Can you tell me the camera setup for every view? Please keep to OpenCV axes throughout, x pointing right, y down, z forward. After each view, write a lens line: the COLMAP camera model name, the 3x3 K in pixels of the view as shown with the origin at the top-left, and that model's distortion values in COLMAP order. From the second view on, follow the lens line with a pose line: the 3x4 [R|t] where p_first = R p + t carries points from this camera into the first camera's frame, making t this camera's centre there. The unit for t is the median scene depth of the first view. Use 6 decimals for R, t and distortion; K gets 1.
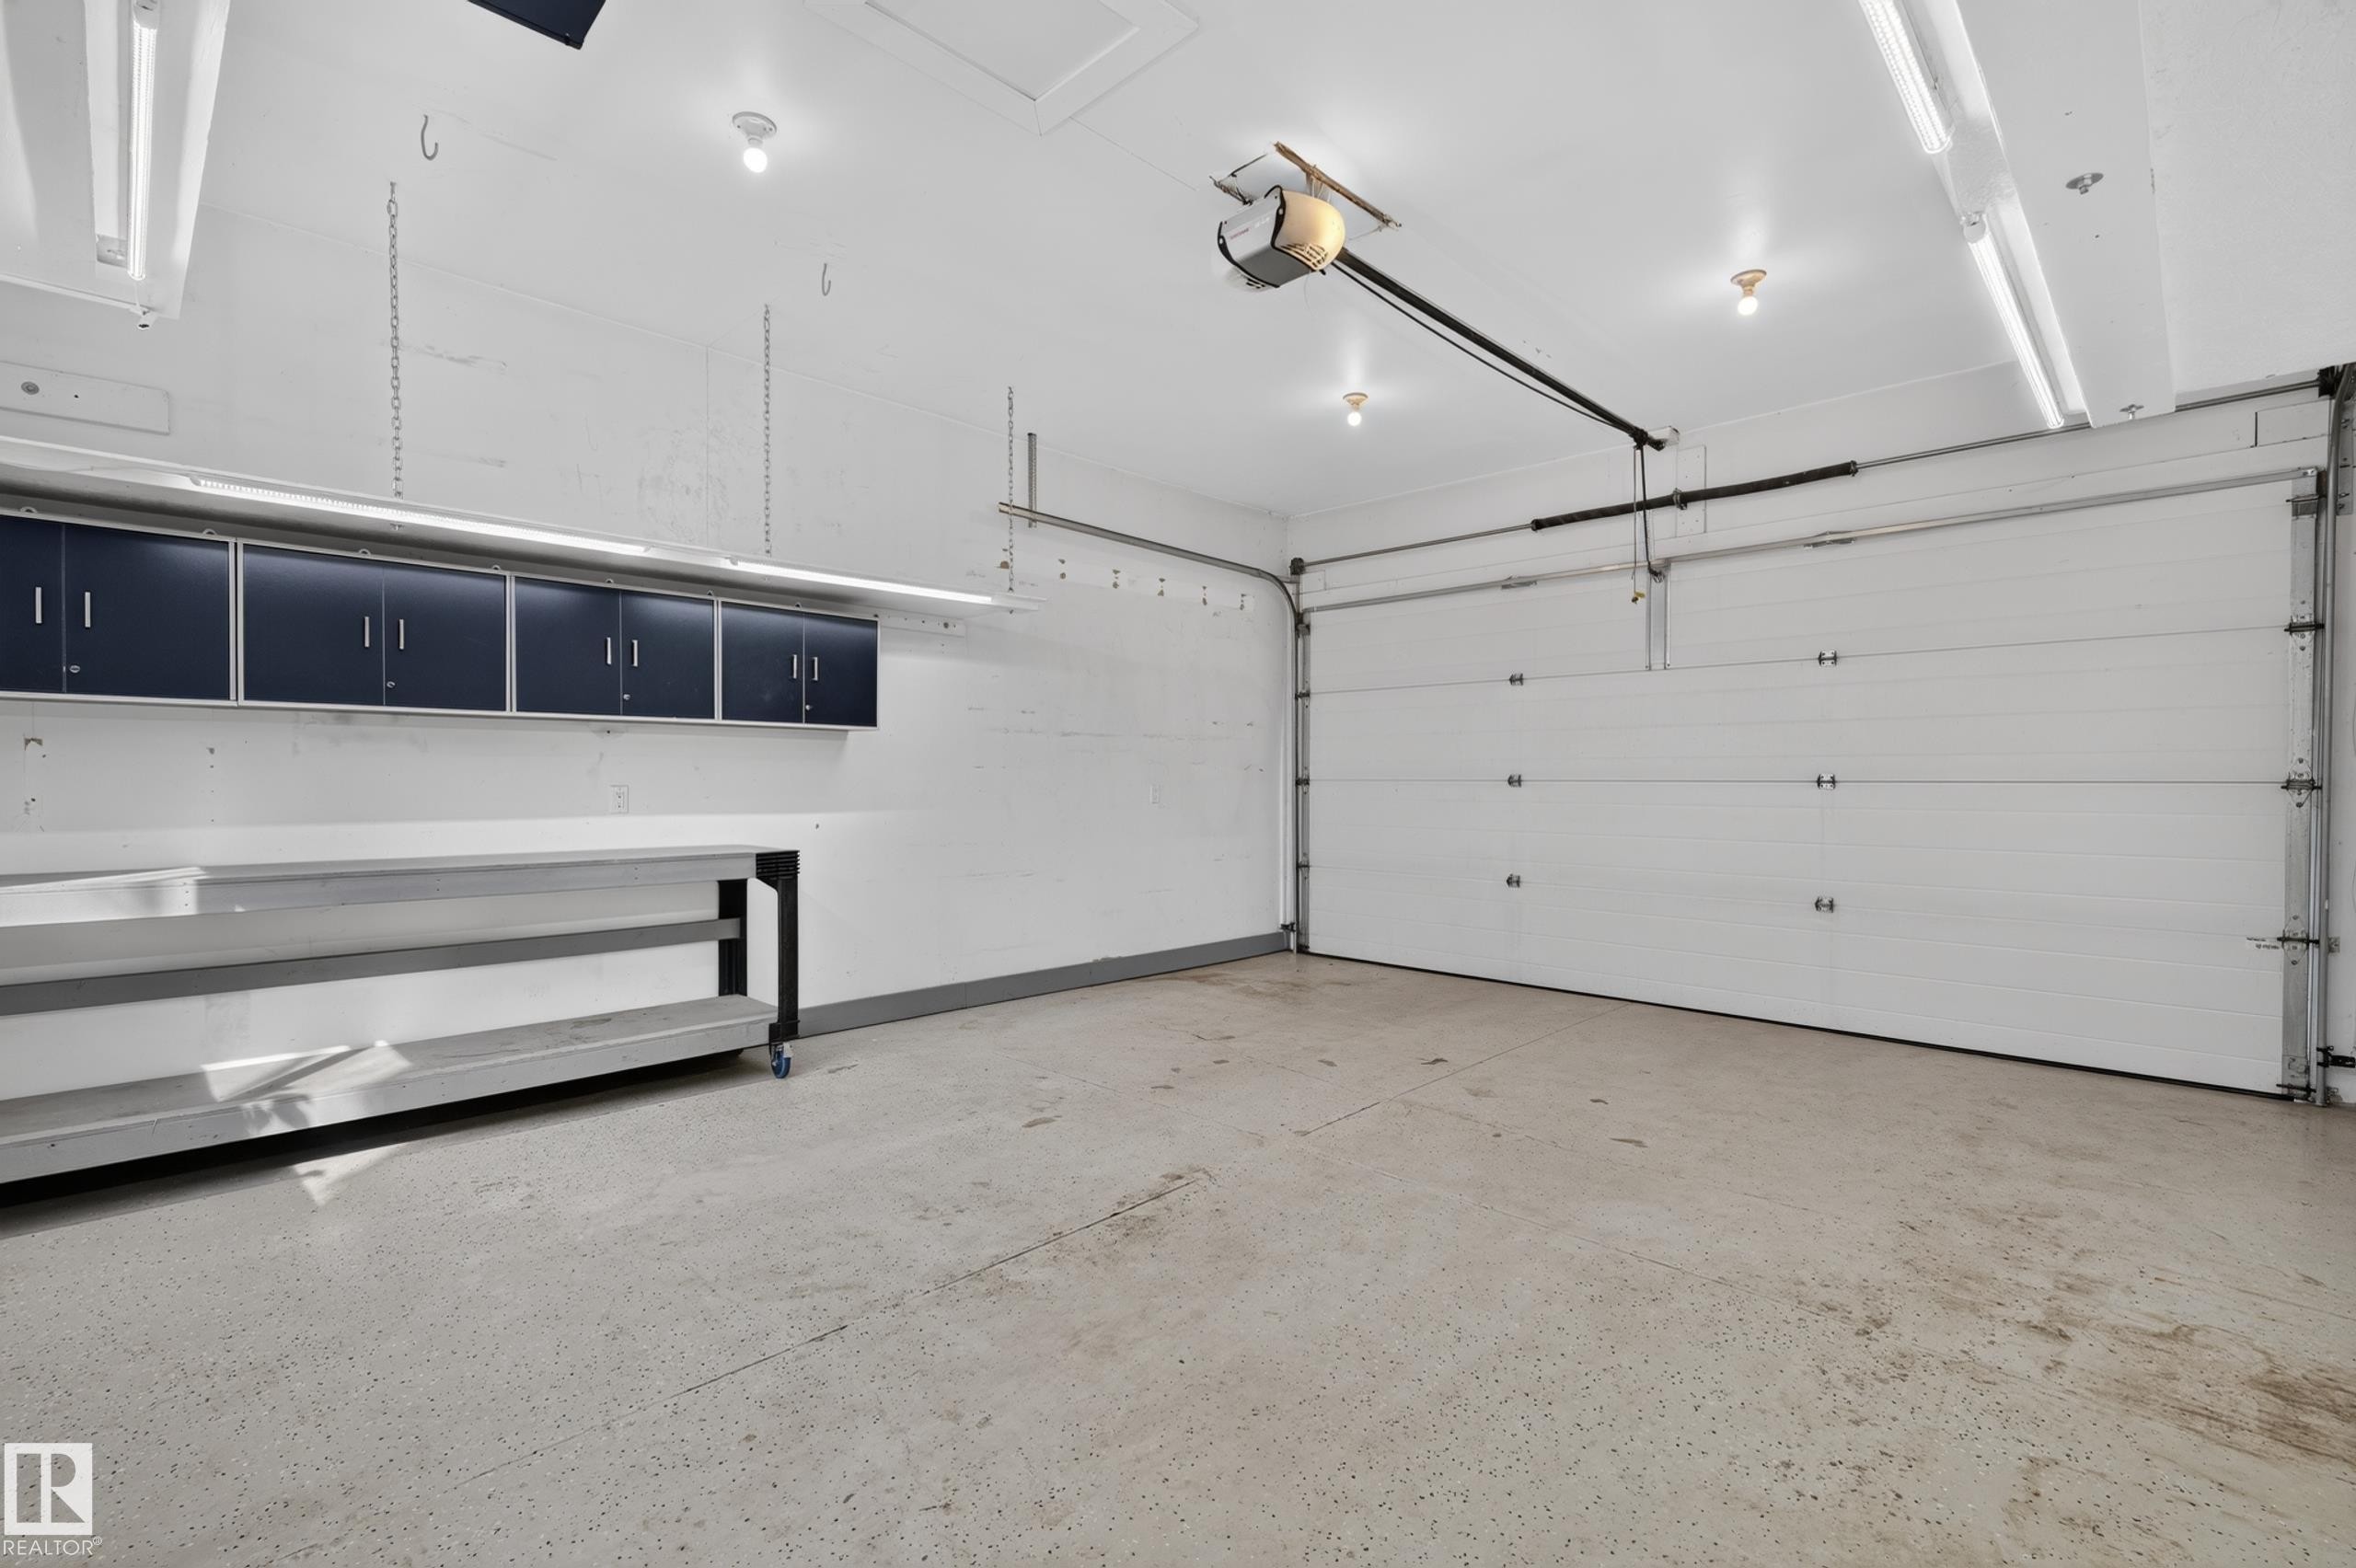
lens RADIAL K [[1059.9, 0, 1175.3], [0, 1059.9, 785.4], [0, 0, 1]] dist [-0.001091, 0.000055]
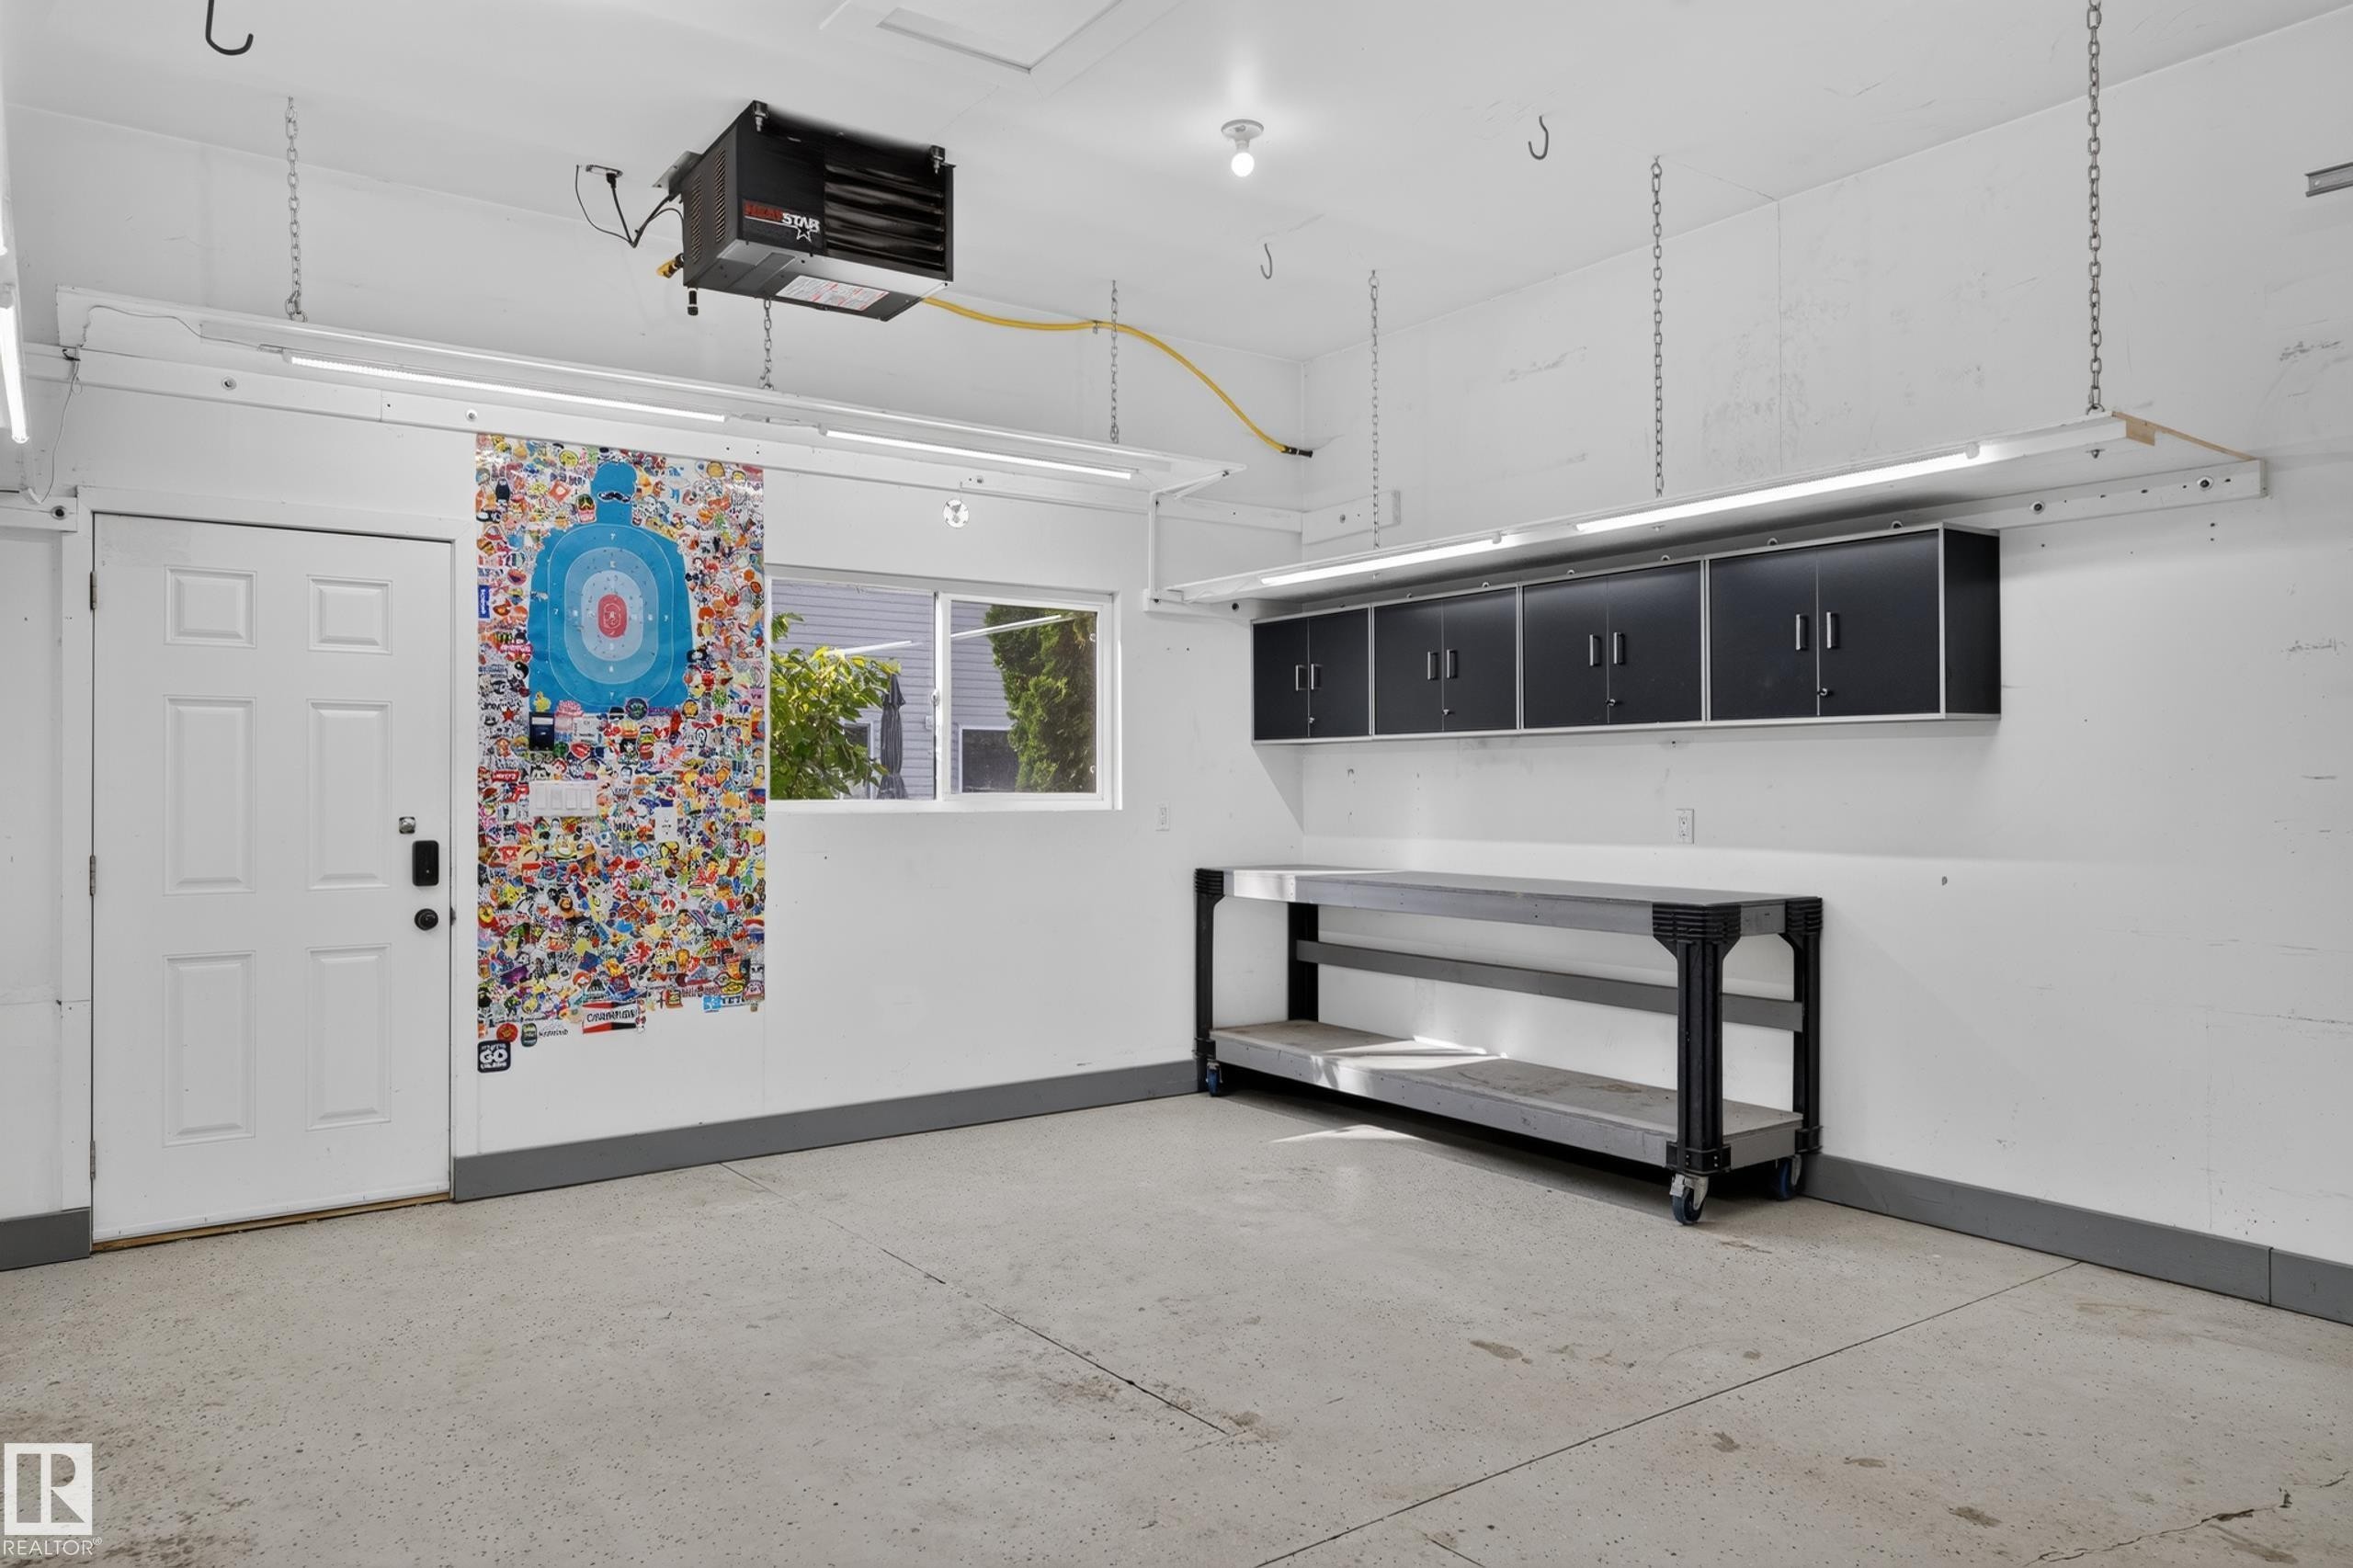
lens RADIAL K [[1551.9, 0, 1175.8], [0, 1551.9, 782.6], [0, 0, 1]] dist [-0.002555, -0.007083]
pose [[-0.179252, -0.005692, -0.983787, 0.808530], [-0.007089, 0.999965, -0.004494, -0.013876], [0.983778, 0.006169, -0.179286, 0.966258]]
